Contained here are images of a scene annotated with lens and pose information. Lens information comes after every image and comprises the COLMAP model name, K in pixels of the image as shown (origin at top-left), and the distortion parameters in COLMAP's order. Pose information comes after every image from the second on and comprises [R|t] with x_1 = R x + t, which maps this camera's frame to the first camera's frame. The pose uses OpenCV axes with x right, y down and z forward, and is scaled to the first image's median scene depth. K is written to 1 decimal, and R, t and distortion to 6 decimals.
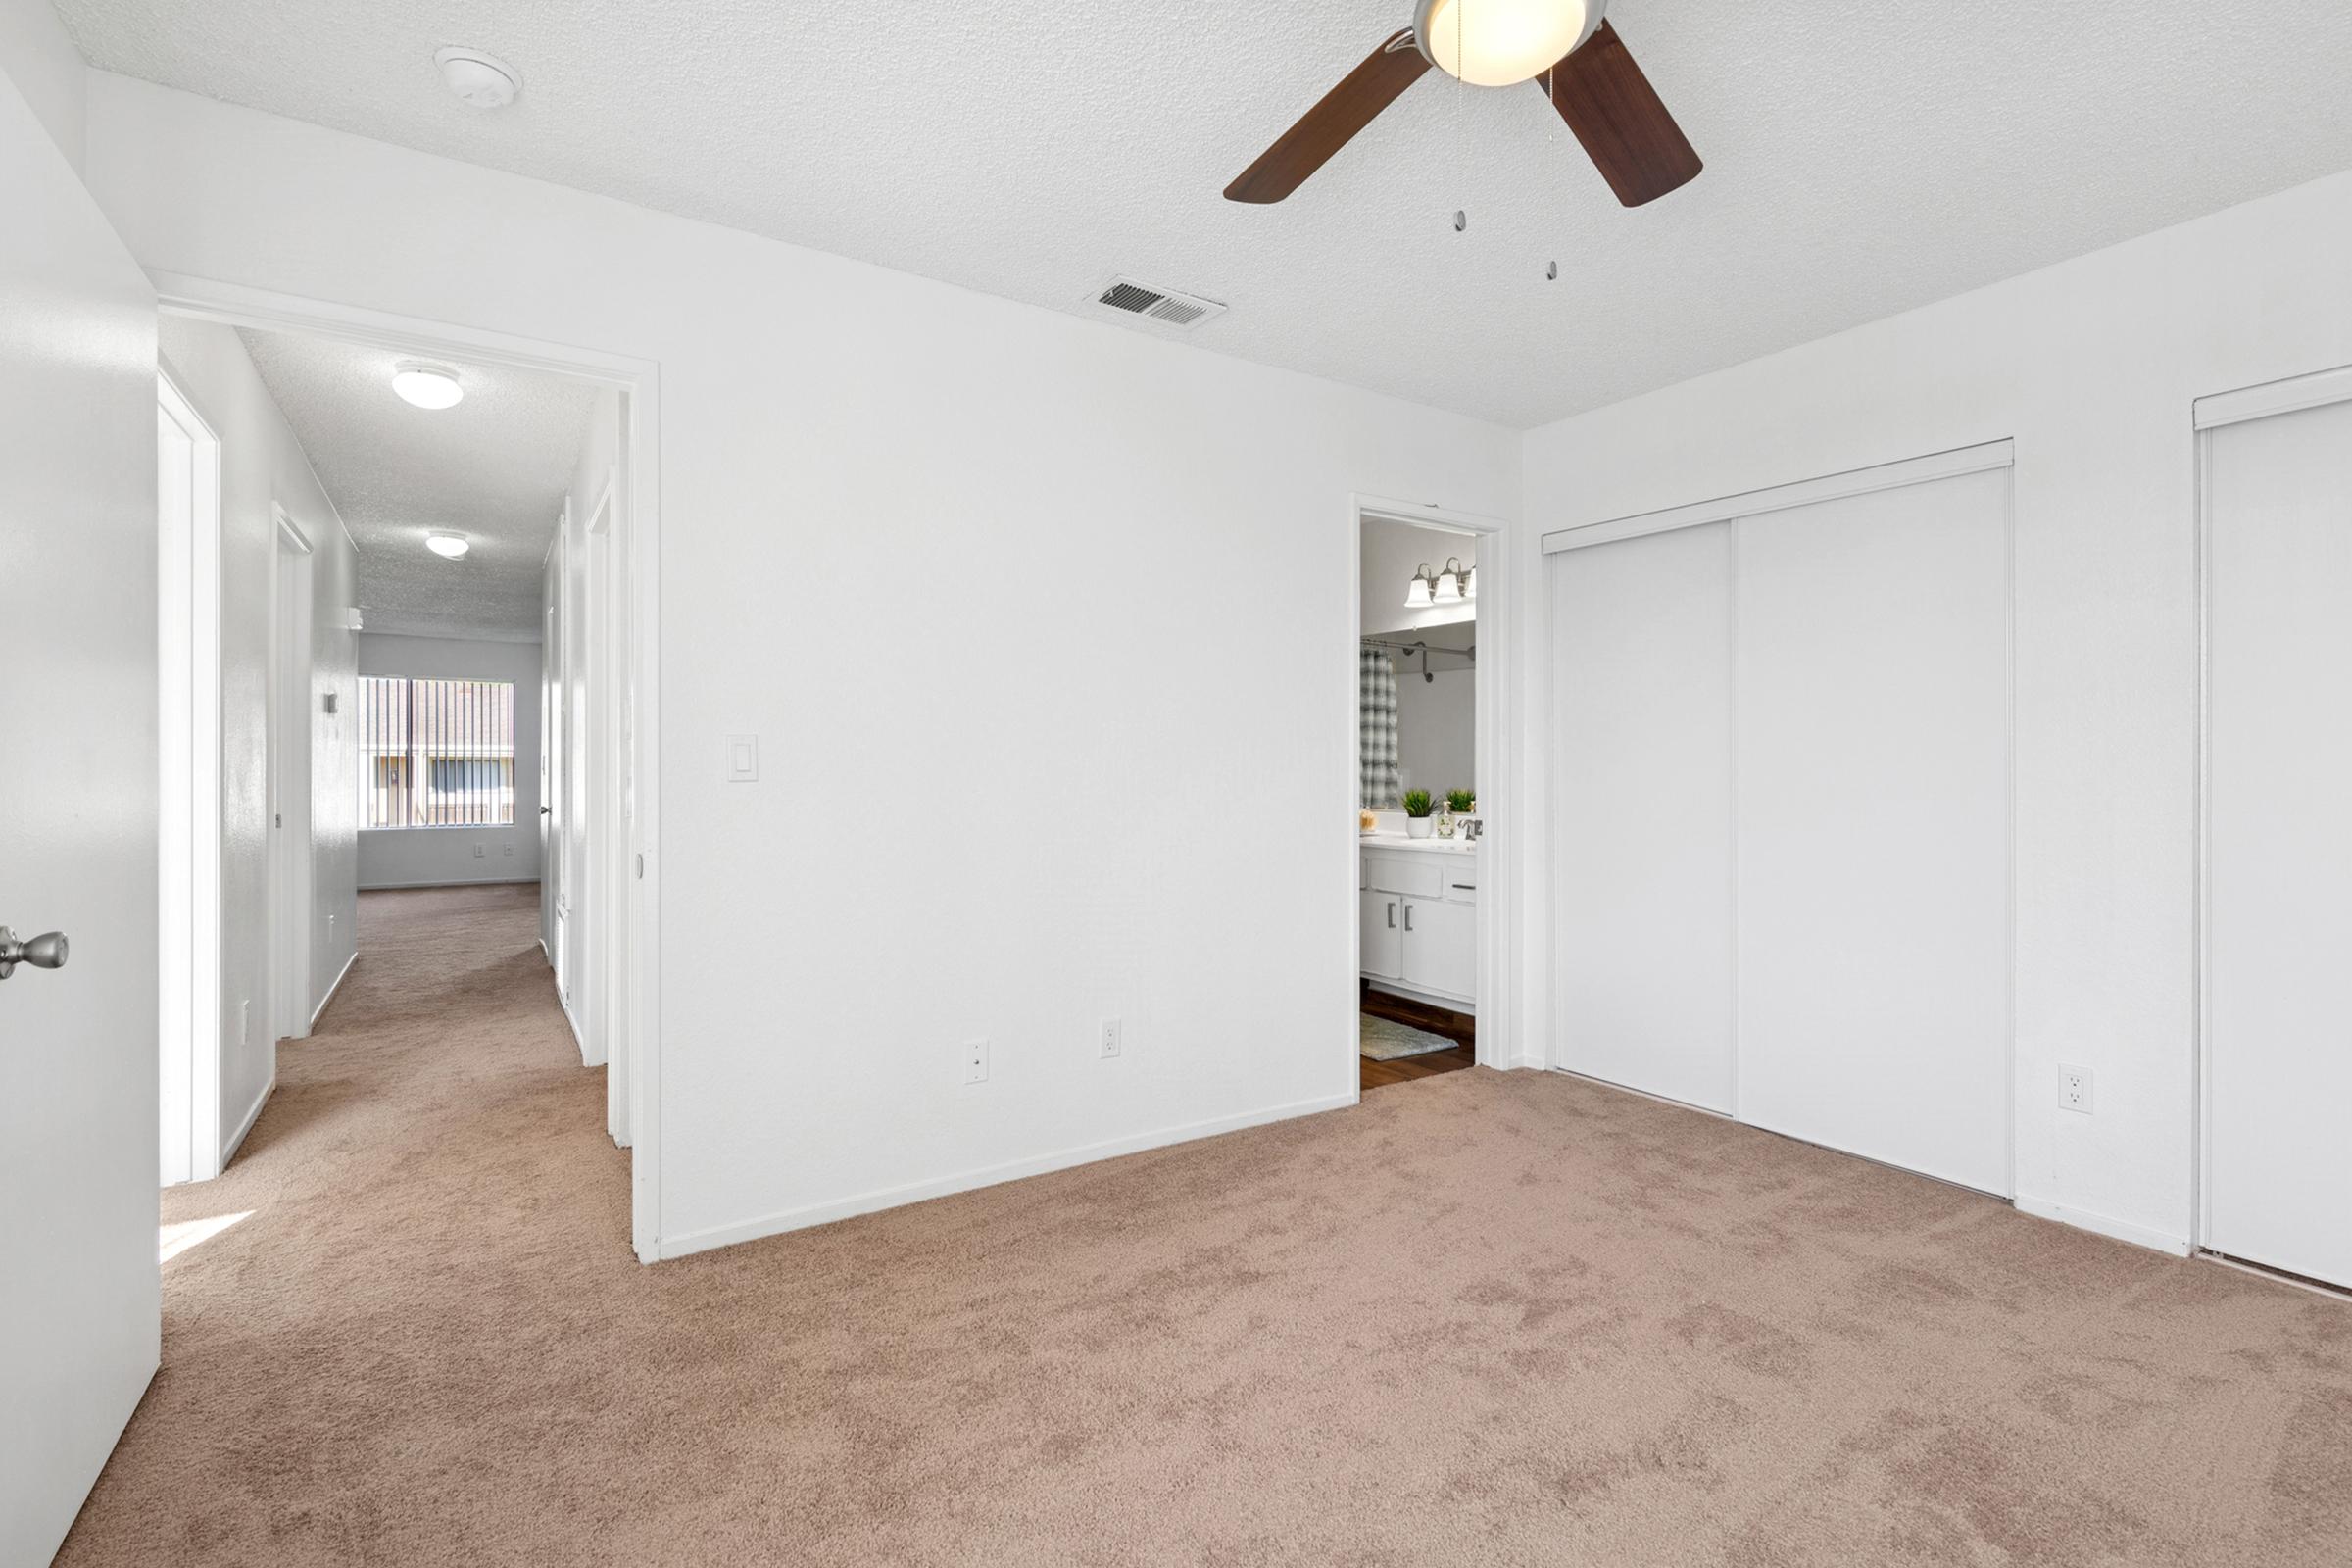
lens RADIAL K [[1071.9, 0, 1173.7], [0, 1071.9, 765.3], [0, 0, 1]] dist [-0.001672, 0.000729]
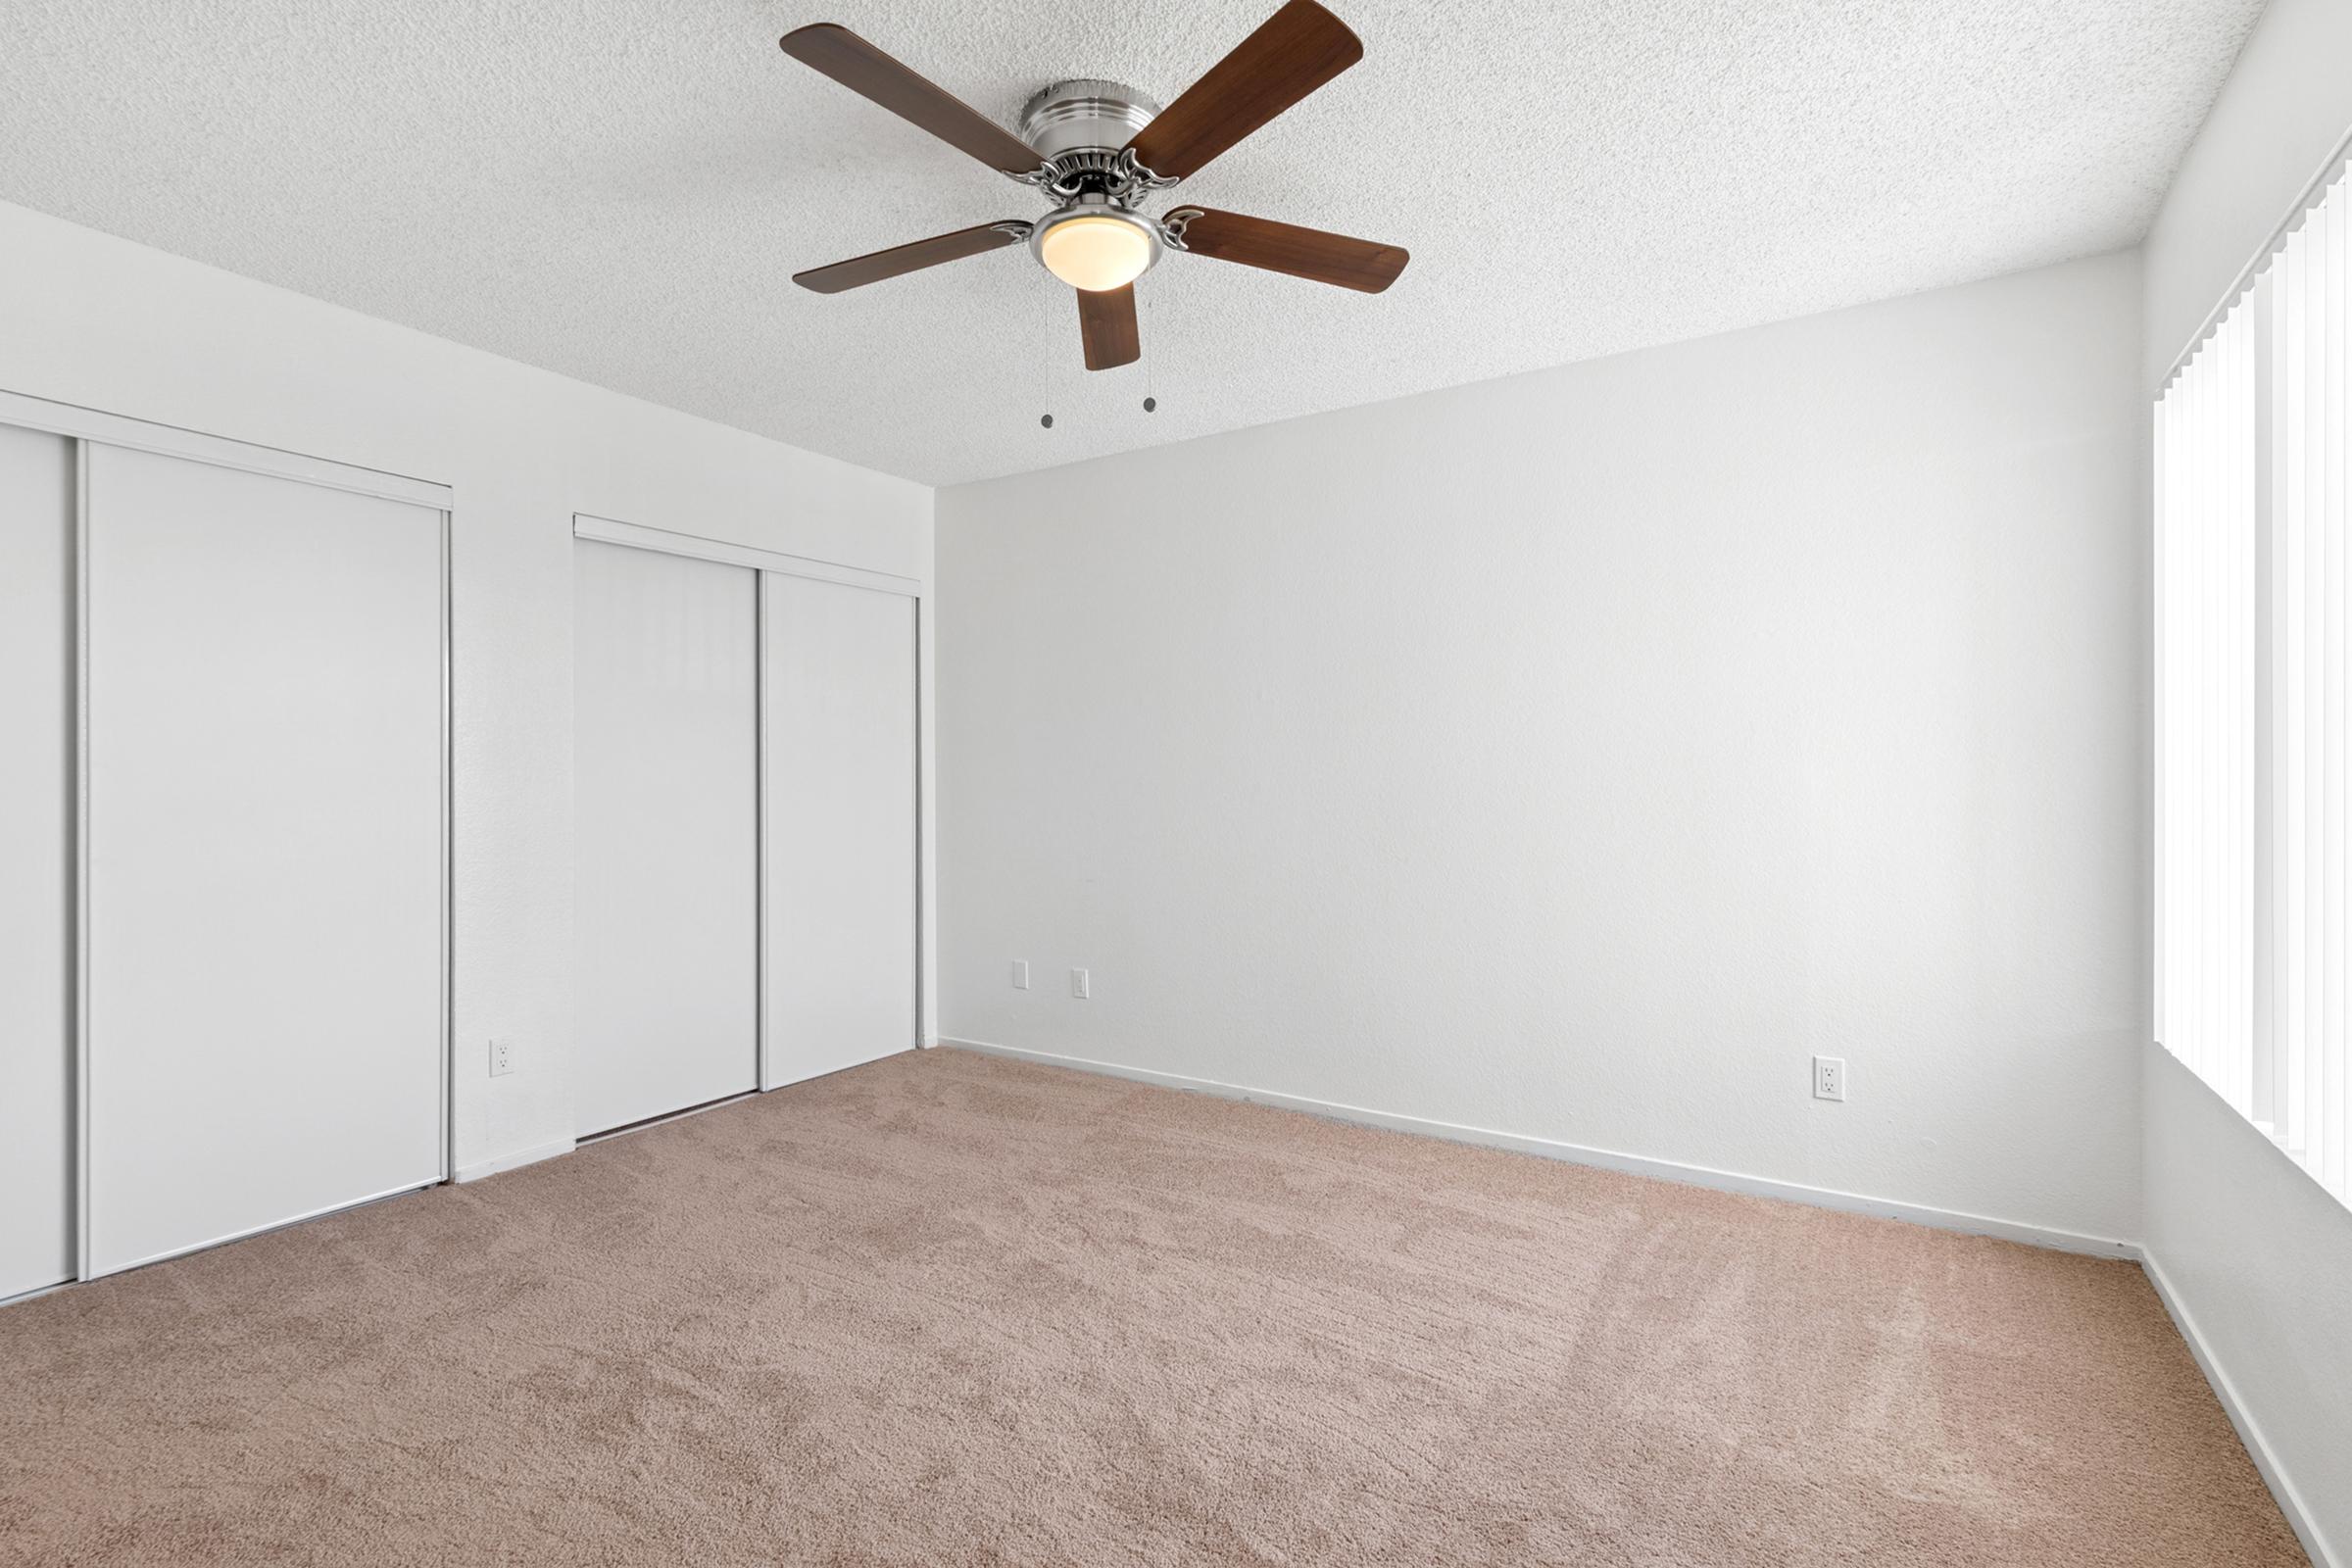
lens RADIAL K [[1071.9, 0, 1174.8], [0, 1071.9, 780.9], [0, 0, 1]] dist [-0.001672, 0.000729]
pose [[-0.417381, 0.001046, 0.908731, -0.717324], [0.001113, 0.999999, -0.000640, -0.003224], [-0.908731, 0.000744, -0.417382, 1.061723]]
